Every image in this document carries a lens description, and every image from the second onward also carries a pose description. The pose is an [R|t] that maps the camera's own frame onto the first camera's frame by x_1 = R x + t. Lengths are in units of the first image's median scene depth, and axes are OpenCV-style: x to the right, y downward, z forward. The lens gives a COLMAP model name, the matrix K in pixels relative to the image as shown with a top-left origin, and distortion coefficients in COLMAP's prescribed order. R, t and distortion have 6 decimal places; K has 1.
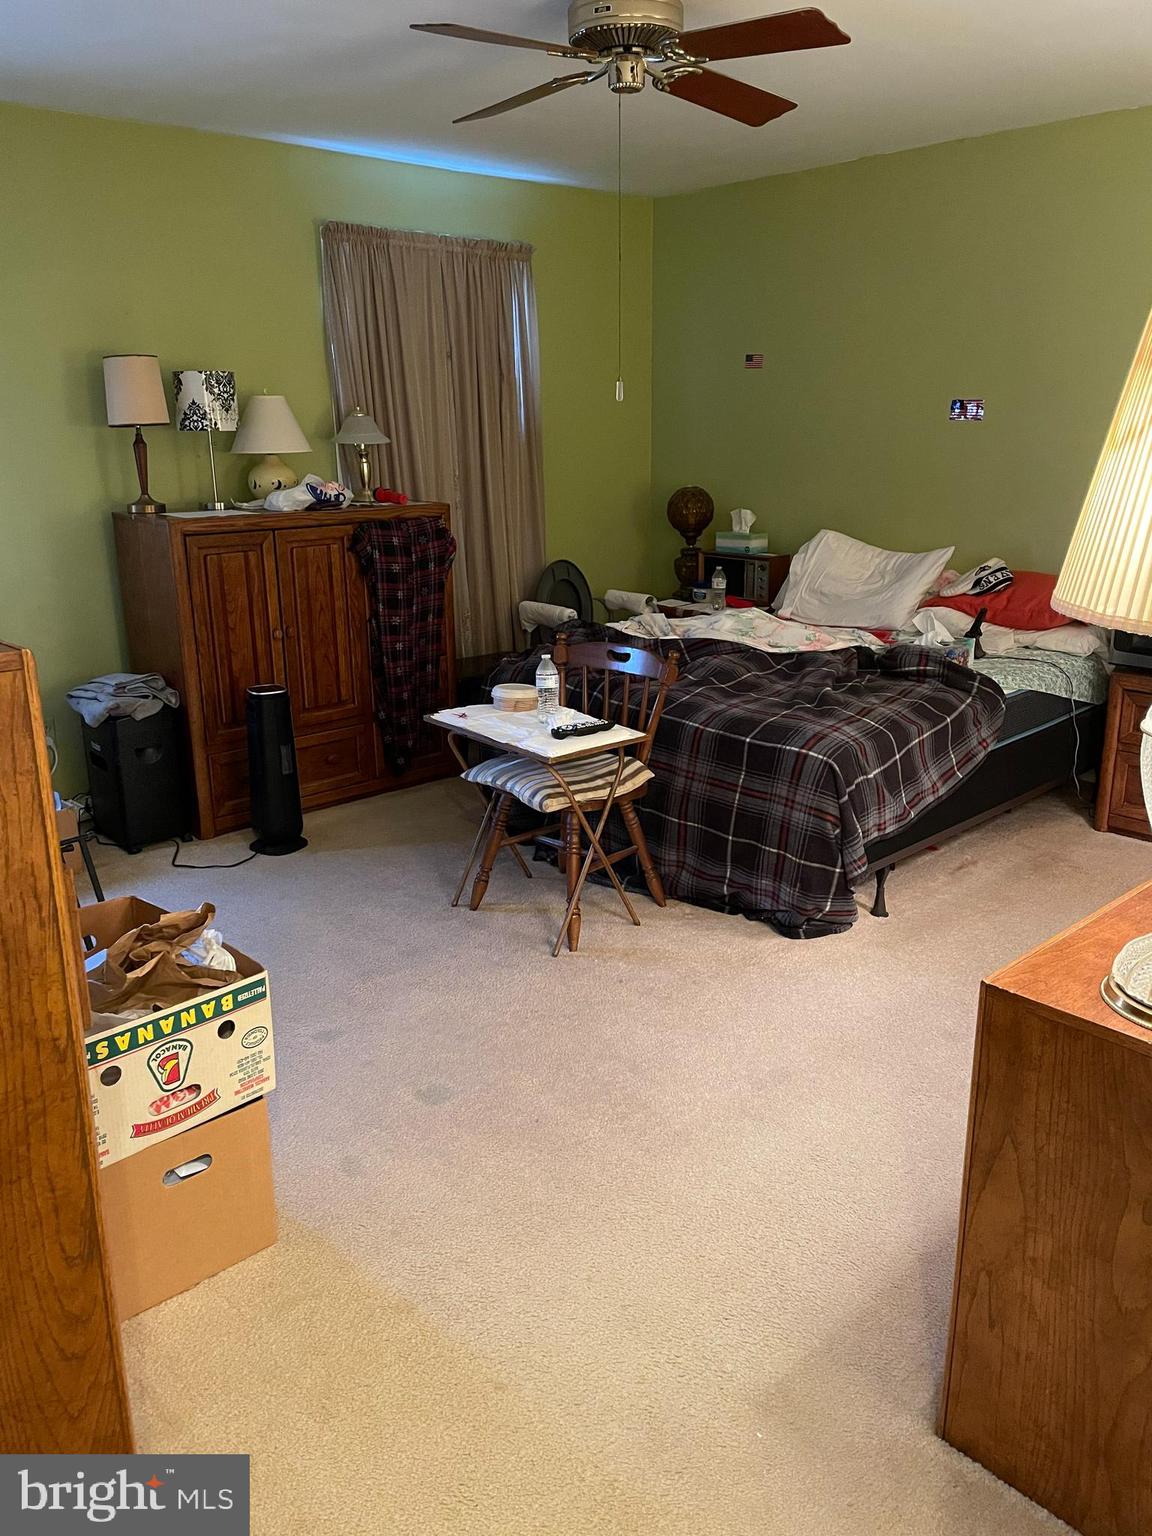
lens RADIAL K [[1164.9, 0, 581.7], [0, 1164.9, 763.3], [0, 0, 1]] dist [0.057890, -0.064735]
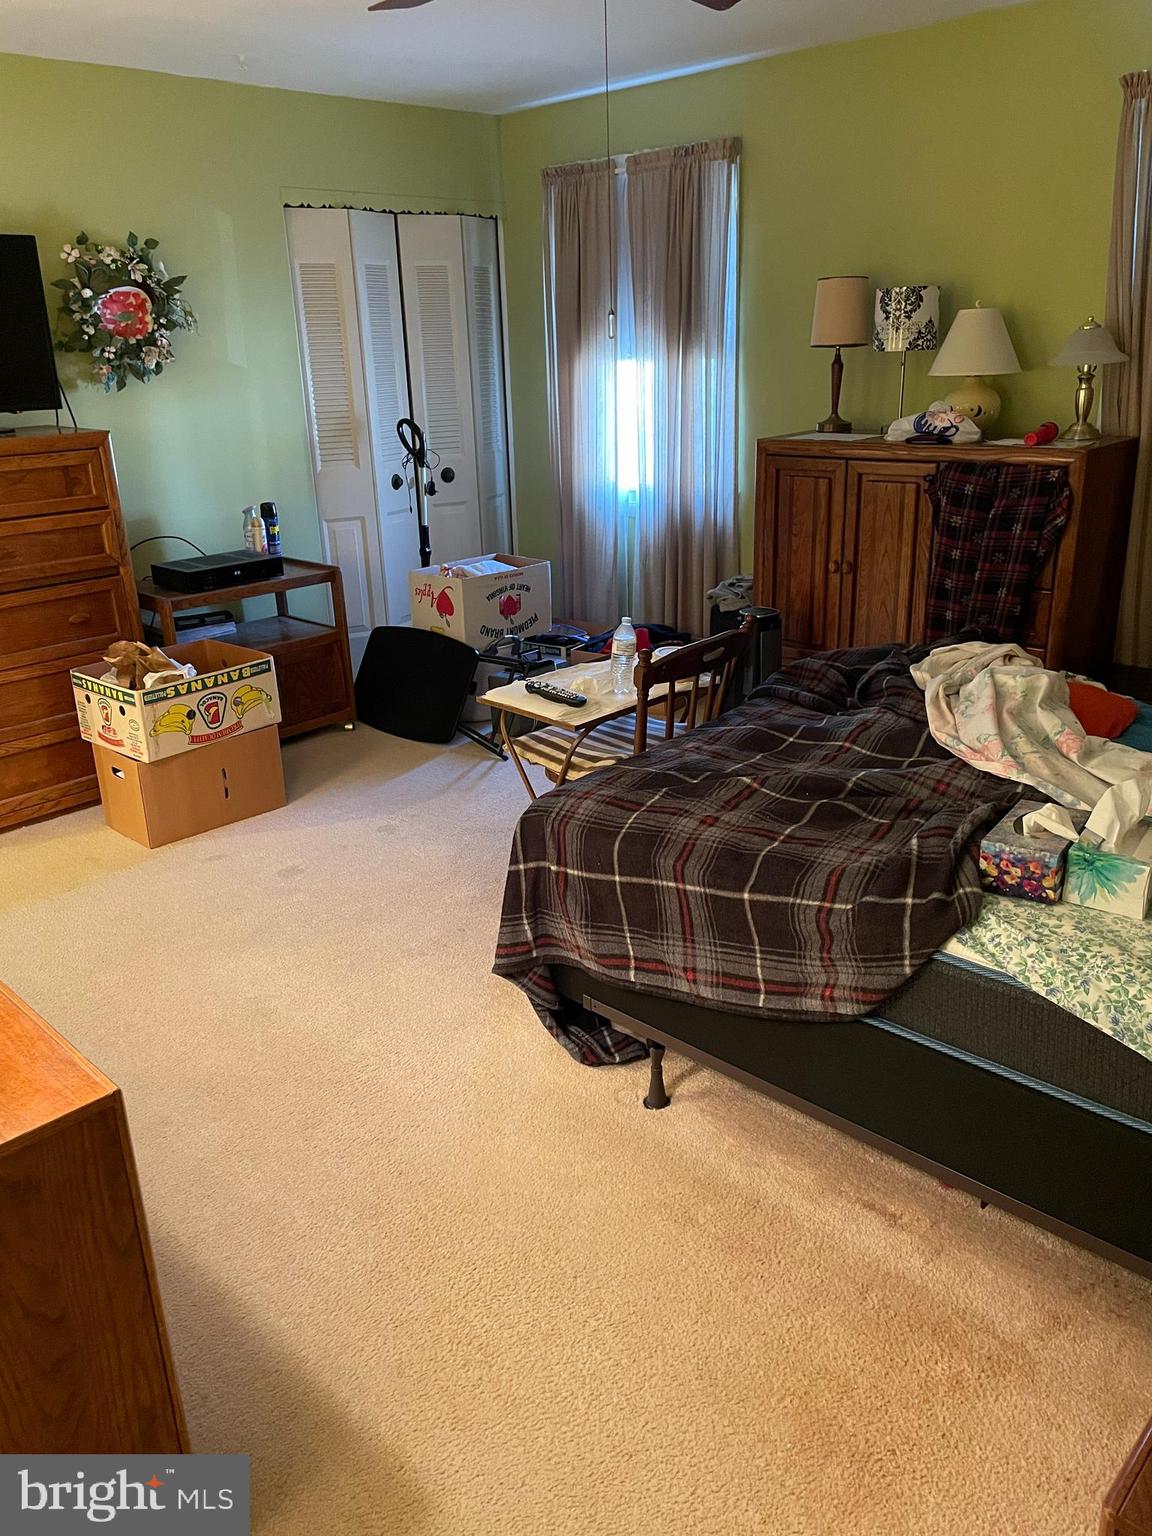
lens RADIAL K [[1164.9, 0, 580.9], [0, 1164.9, 772.4], [0, 0, 1]] dist [0.057890, -0.064735]
pose [[0.049402, 0.351860, -0.934748, 0.718571], [-0.252484, 0.909893, 0.329160, -0.227590], [0.966339, 0.219748, 0.133789, 0.718882]]
